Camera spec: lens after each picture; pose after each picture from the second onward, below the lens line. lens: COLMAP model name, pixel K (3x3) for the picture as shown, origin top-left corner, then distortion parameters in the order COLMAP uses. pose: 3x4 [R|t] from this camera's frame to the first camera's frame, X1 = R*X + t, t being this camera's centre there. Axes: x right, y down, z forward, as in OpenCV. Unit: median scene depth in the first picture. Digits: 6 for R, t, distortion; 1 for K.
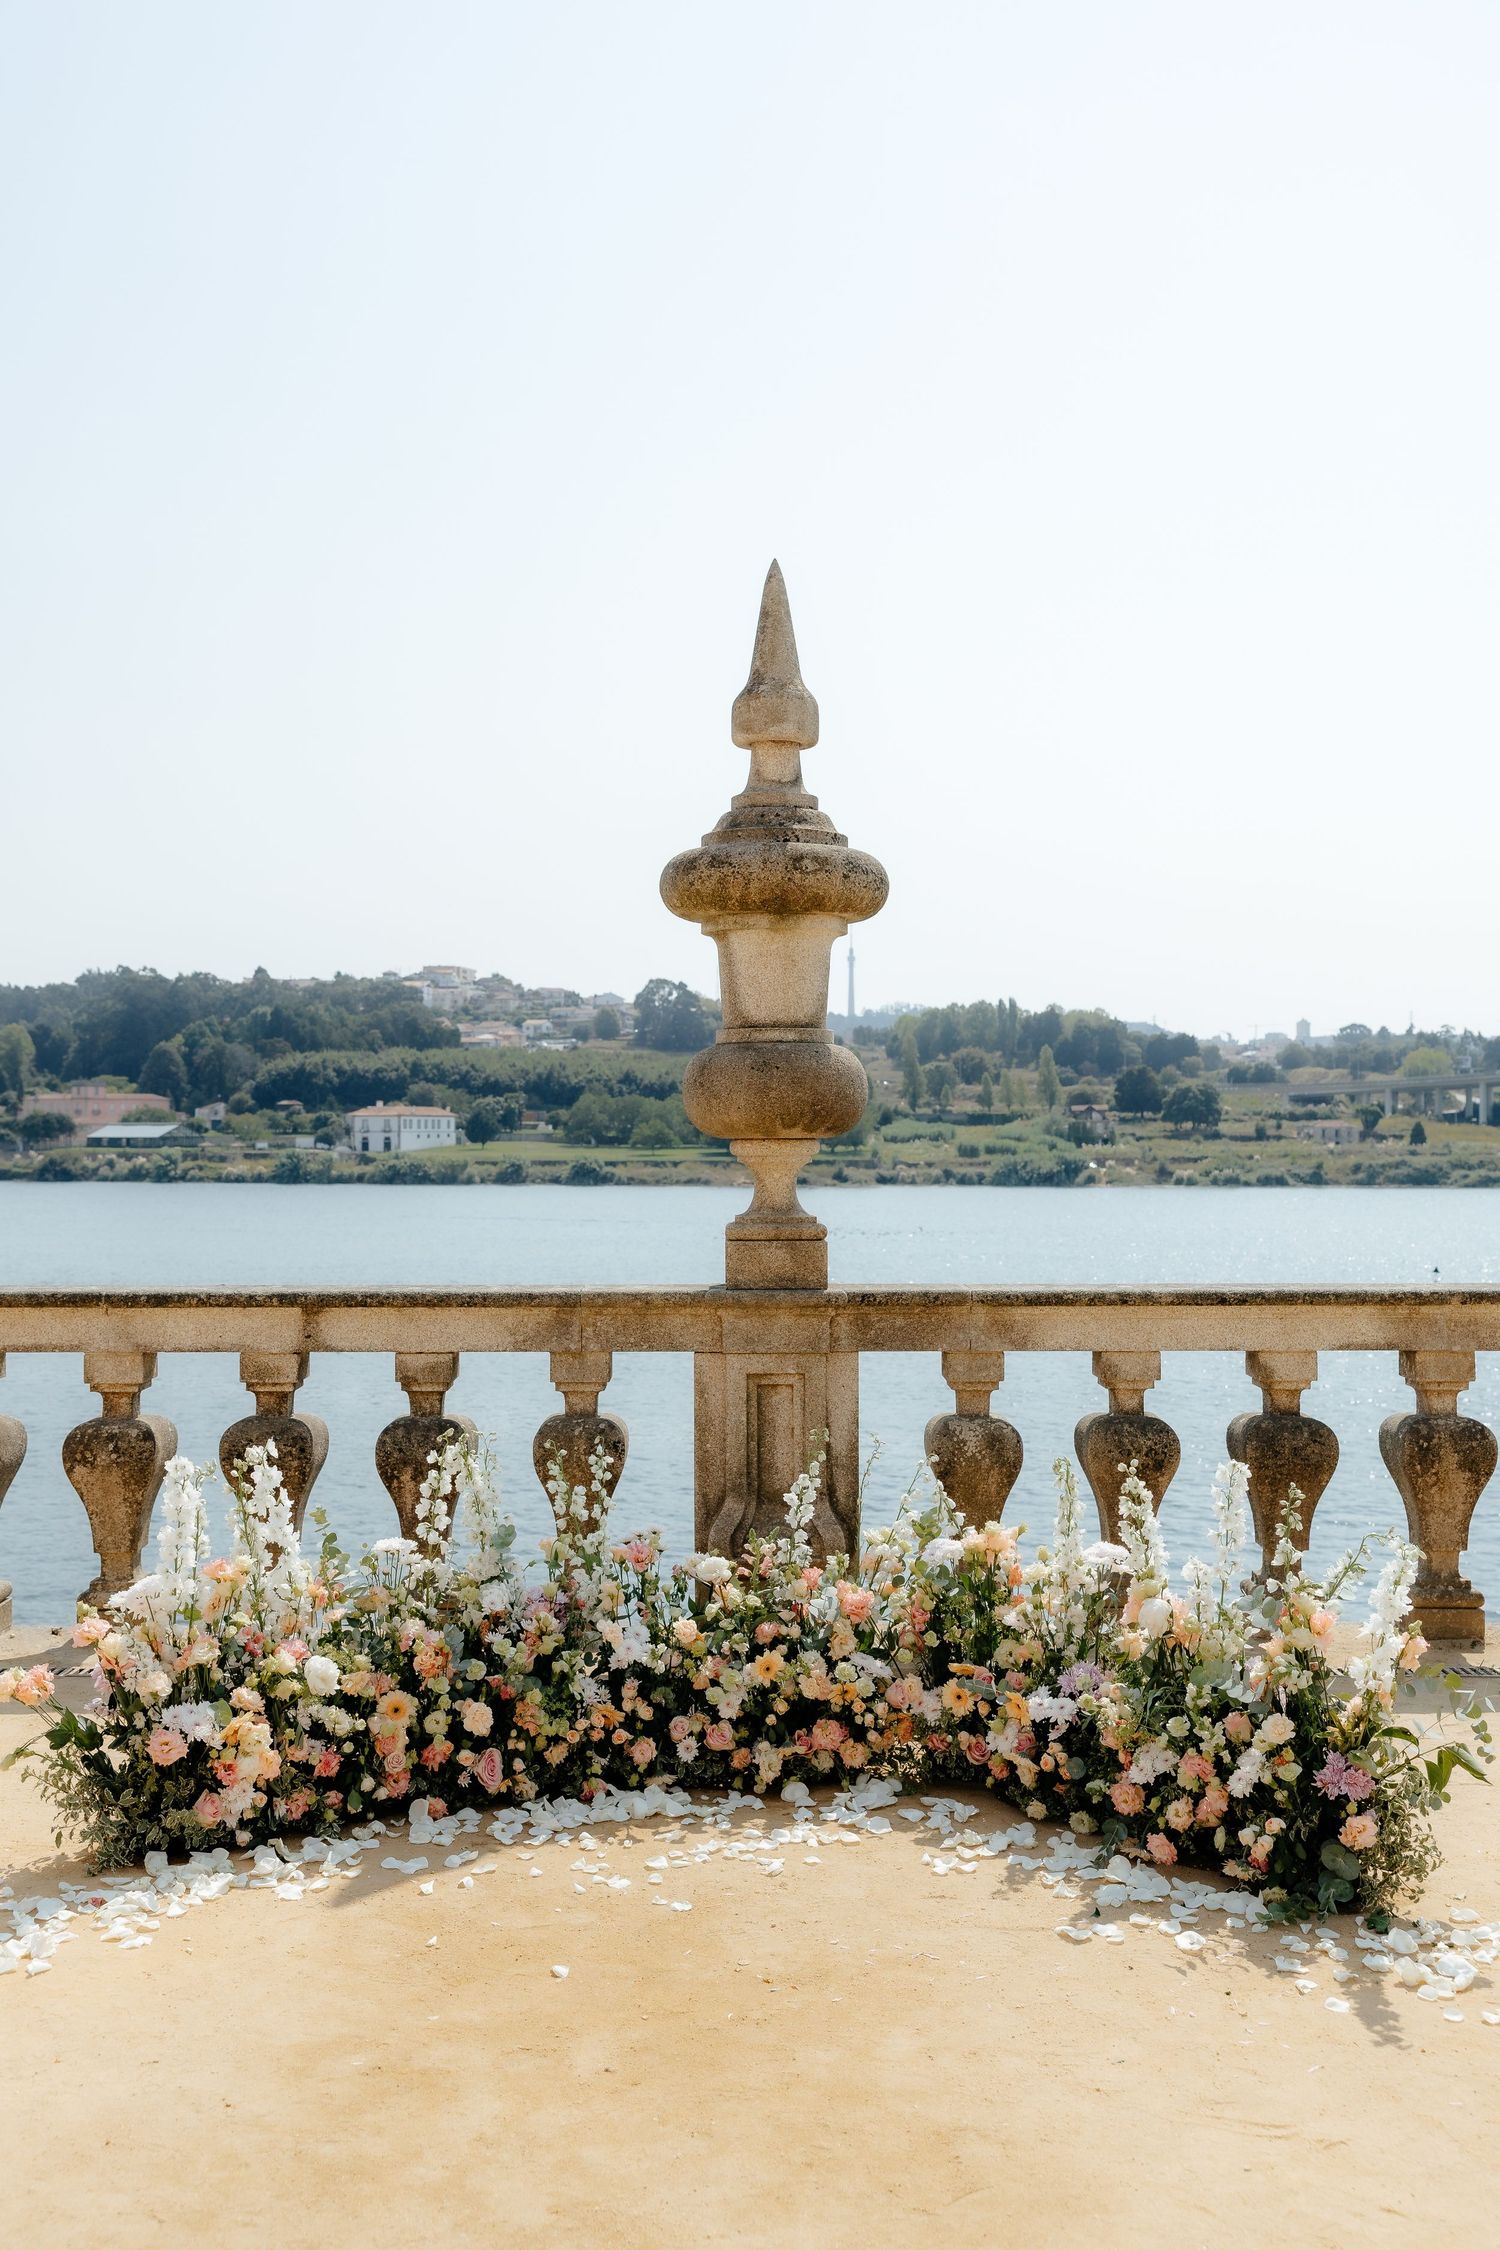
lens RADIAL K [[2223.6, 0, 745.1], [0, 2223.6, 1139.2], [0, 0, 1]] dist [-0.004326, 0.000000]
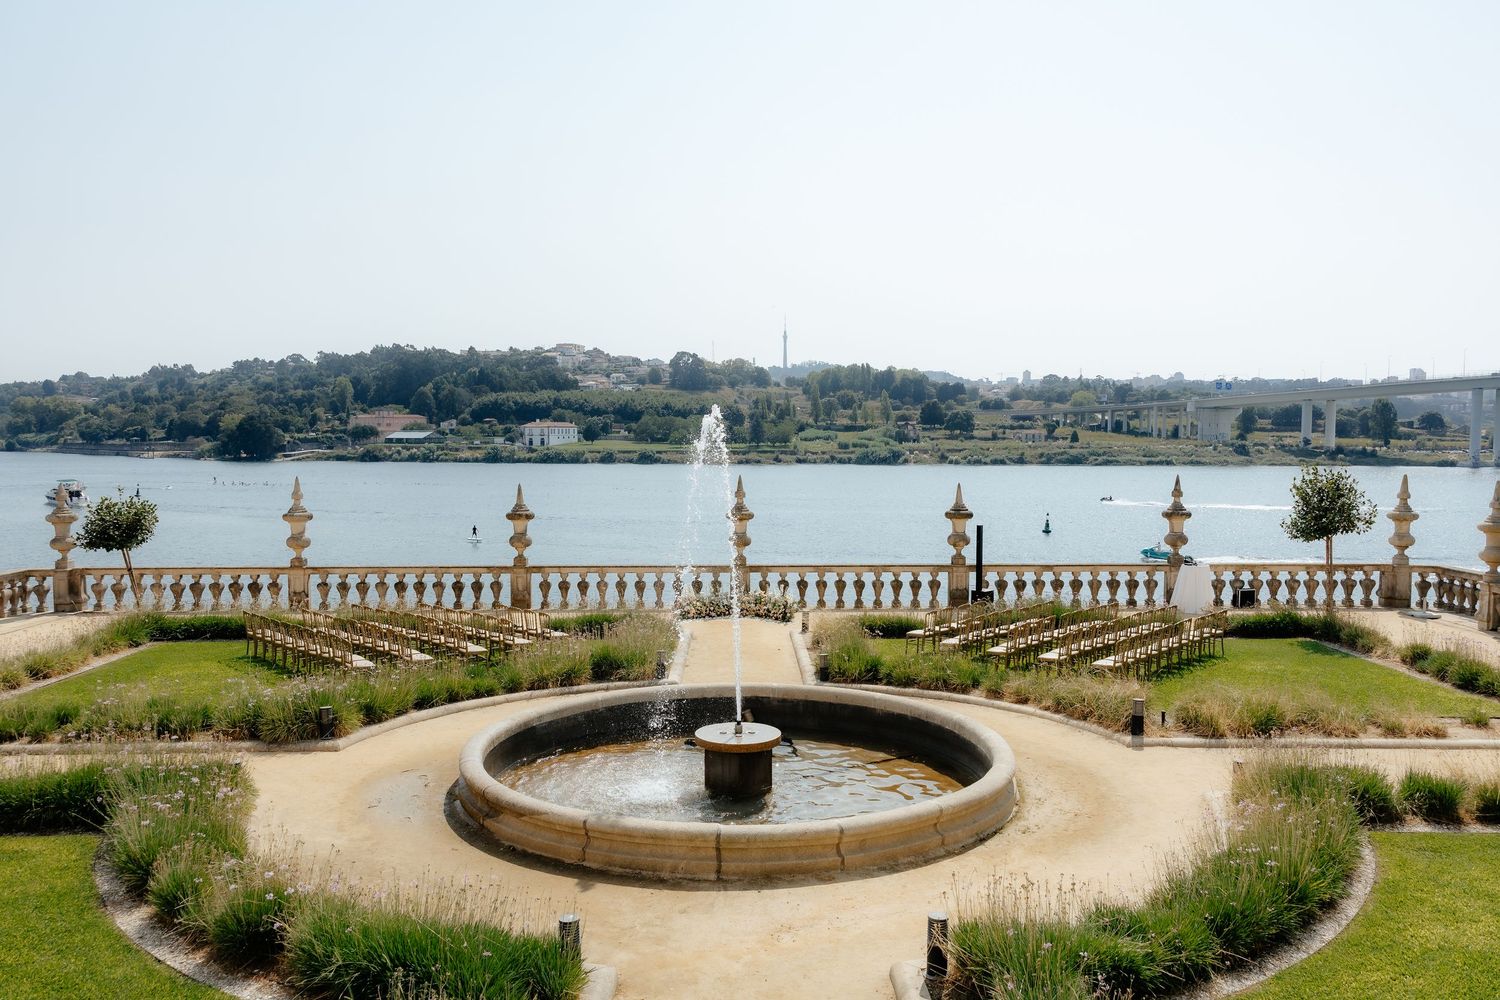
lens RADIAL K [[1190.7, 0, 751.7], [0, 1190.7, 496.9], [0, 0, 1]] dist [-0.003910, -0.007707]
pose [[0.999803, -0.000561, 0.019830, -0.044670], [-0.000479, 0.998626, 0.052402, -0.595024], [-0.019832, -0.052401, 0.998429, -4.846808]]
